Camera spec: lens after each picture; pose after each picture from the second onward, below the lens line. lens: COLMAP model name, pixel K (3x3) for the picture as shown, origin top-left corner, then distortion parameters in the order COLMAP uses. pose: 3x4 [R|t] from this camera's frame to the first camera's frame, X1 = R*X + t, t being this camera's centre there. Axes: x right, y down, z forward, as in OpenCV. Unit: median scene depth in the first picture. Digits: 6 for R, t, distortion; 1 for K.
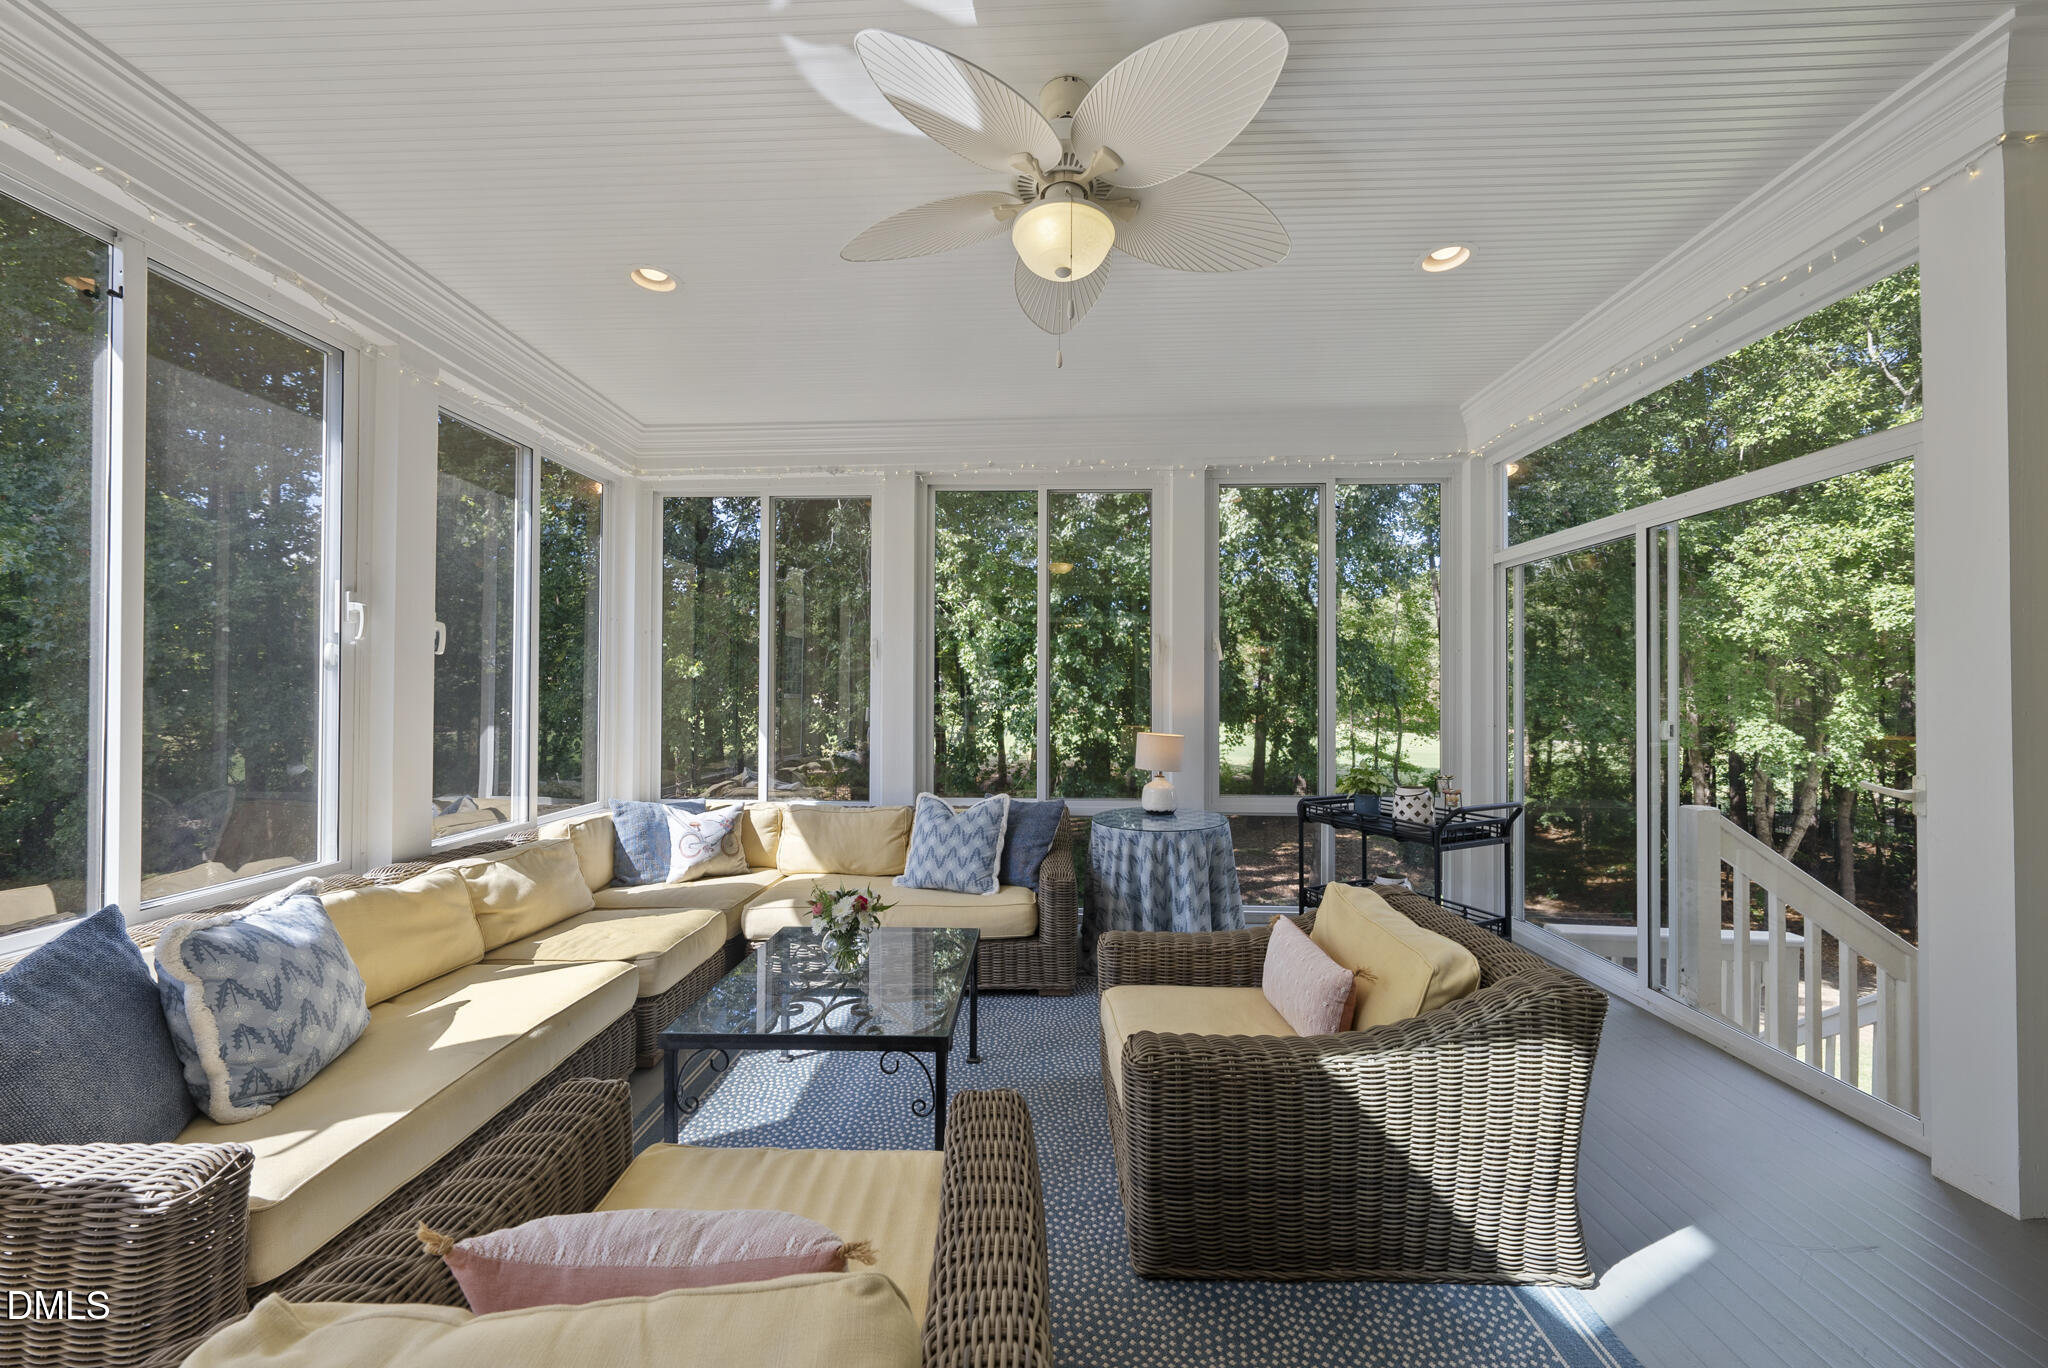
lens RADIAL K [[754.7, 0, 1024.0], [0, 754.7, 684.0], [0, 0, 1]] dist [-0.003463, -0.000267]
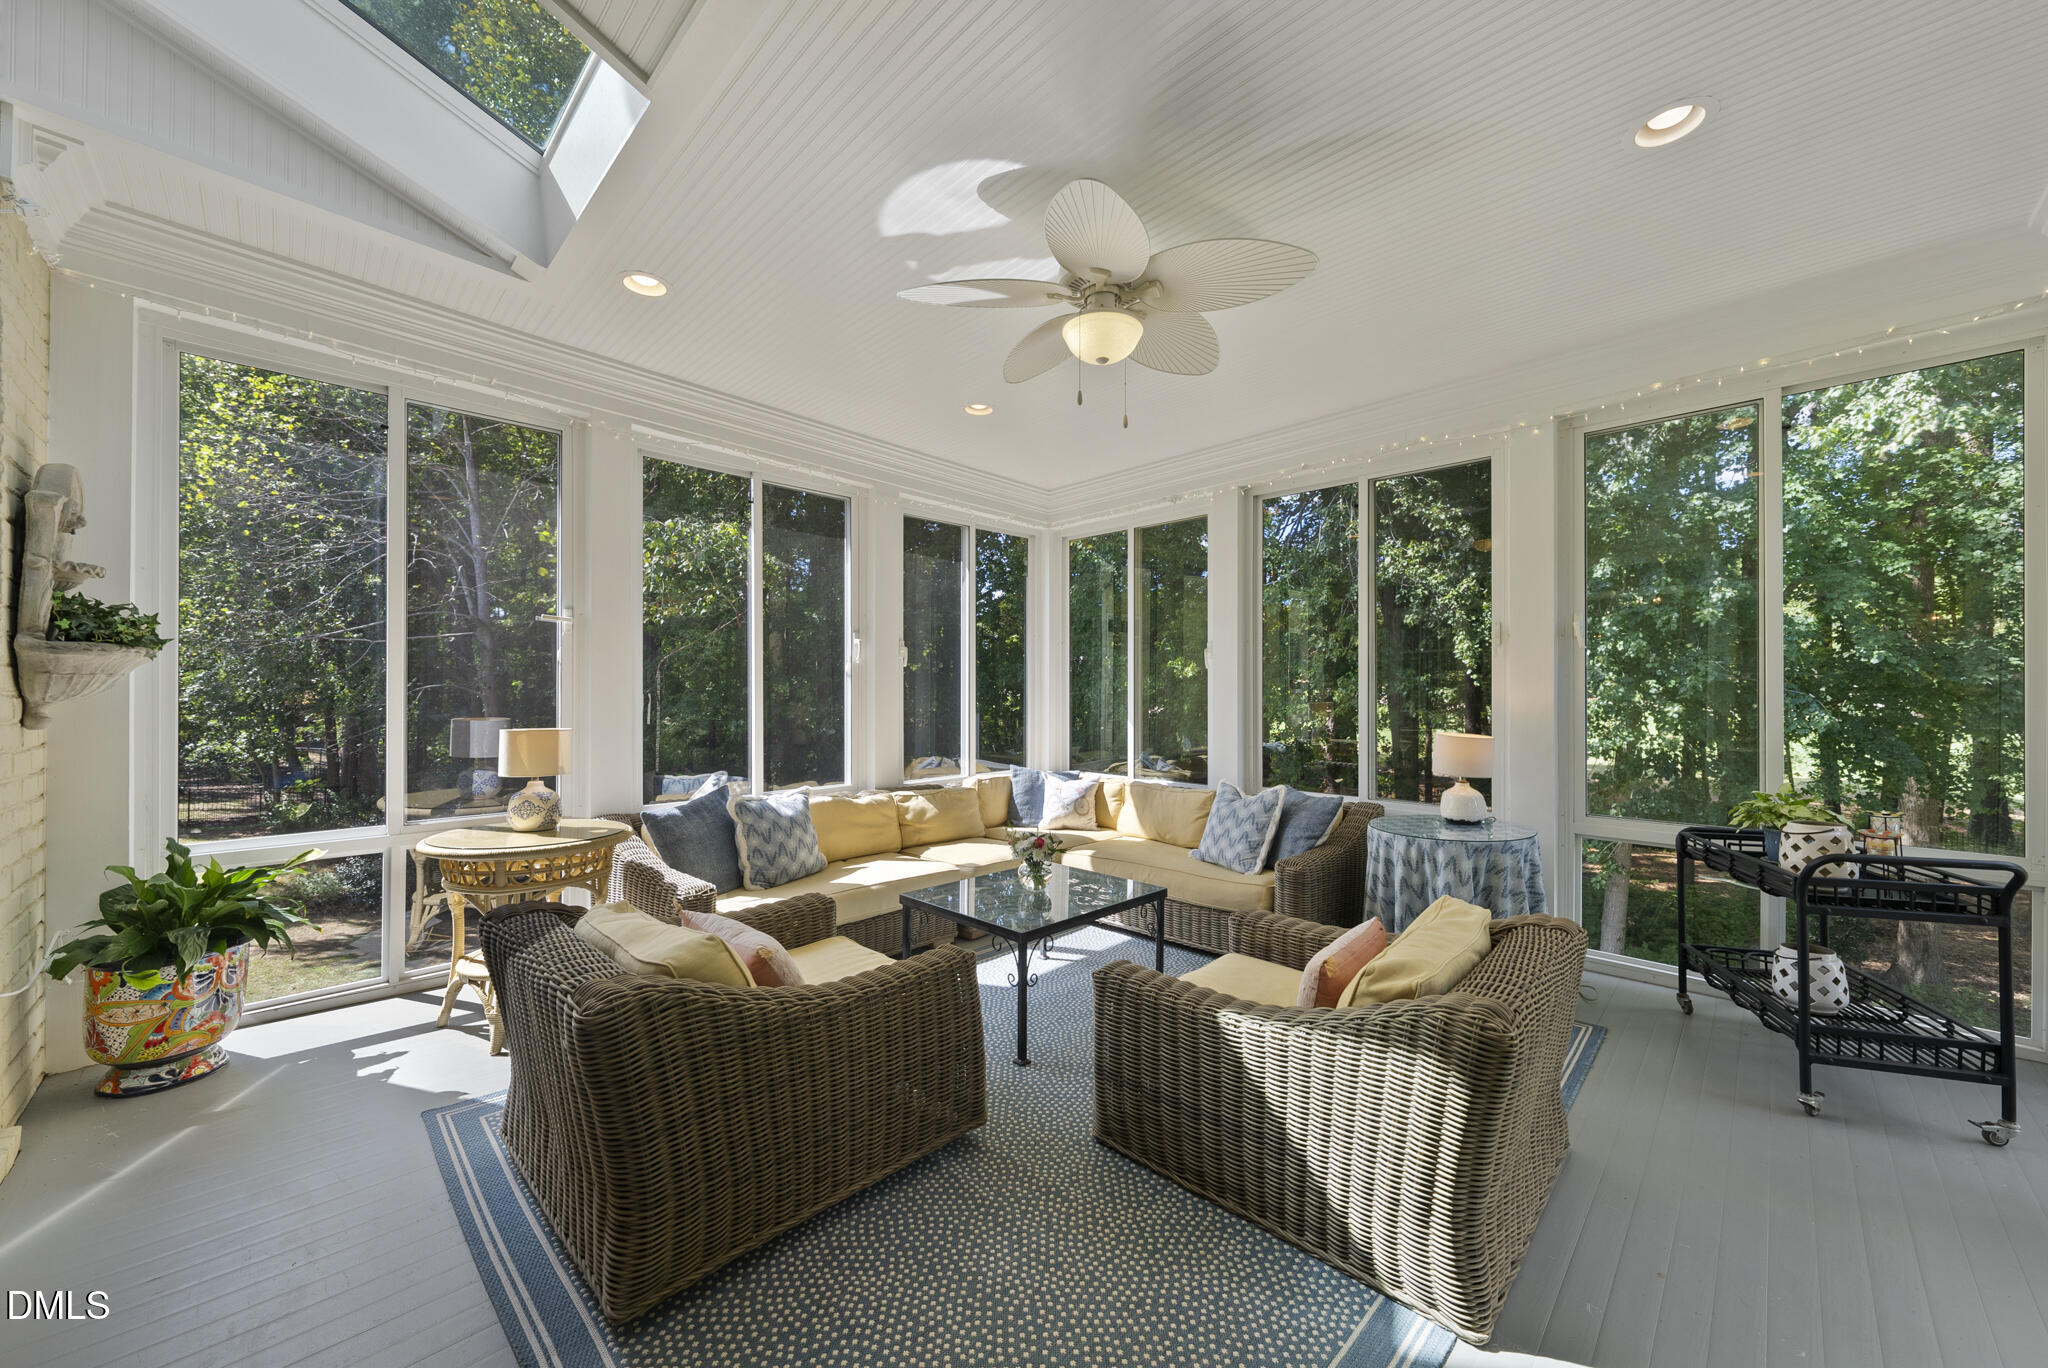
lens RADIAL K [[754.7, 0, 1024.0], [0, 754.7, 684.0], [0, 0, 1]] dist [-0.003463, -0.000267]
pose [[0.728447, -0.006066, -0.685076, 0.594346], [0.009596, 0.999953, 0.001349, -0.000825], [0.685035, -0.007557, 0.728471, -0.016425]]
